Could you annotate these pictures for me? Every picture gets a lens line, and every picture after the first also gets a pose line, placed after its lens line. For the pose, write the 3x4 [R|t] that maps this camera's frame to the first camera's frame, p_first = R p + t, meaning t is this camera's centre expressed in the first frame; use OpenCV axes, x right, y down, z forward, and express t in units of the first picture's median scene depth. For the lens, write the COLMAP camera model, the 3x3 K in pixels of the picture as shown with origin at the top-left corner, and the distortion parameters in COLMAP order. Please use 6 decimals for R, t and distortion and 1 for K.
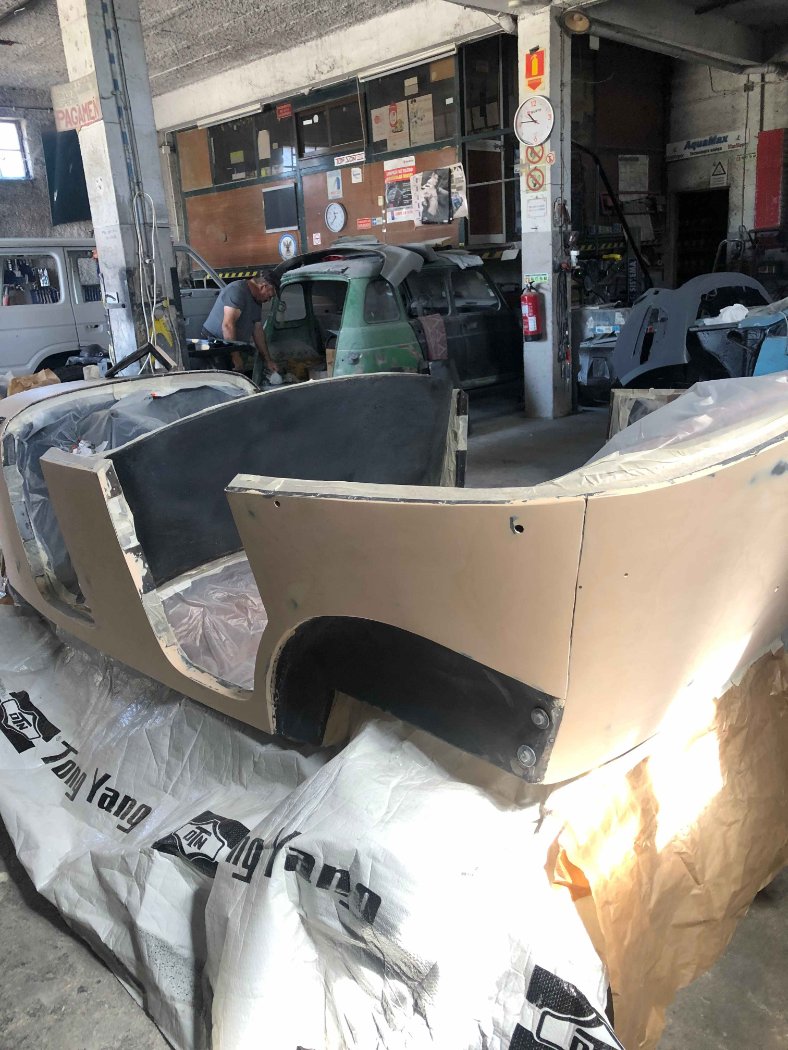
lens RADIAL K [[855.9, 0, 396.5], [0, 855.9, 521.4], [0, 0, 1]] dist [-0.007638, 0.008242]
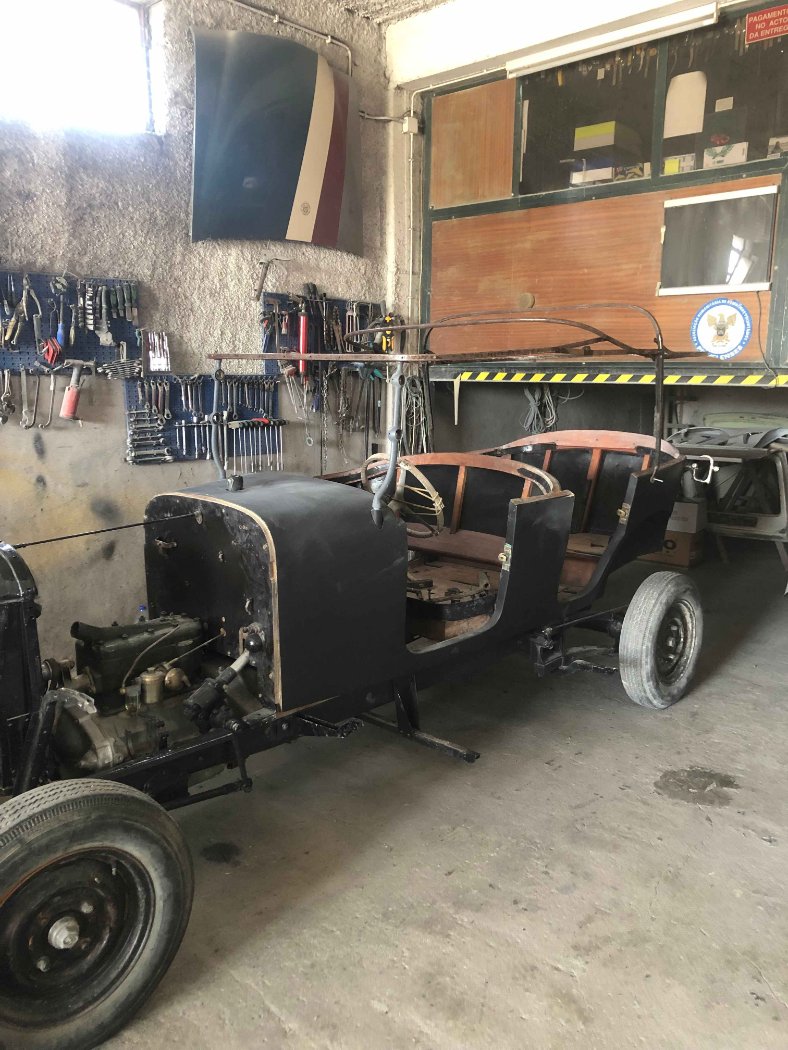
lens RADIAL K [[855.9, 0, 390.6], [0, 855.9, 529.3], [0, 0, 1]] dist [-0.007638, 0.008242]
pose [[0.997017, 0.072035, 0.027711, -0.296194], [-0.068656, 0.991782, -0.107955, -0.152467], [-0.035260, 0.105731, 0.993769, 0.558596]]
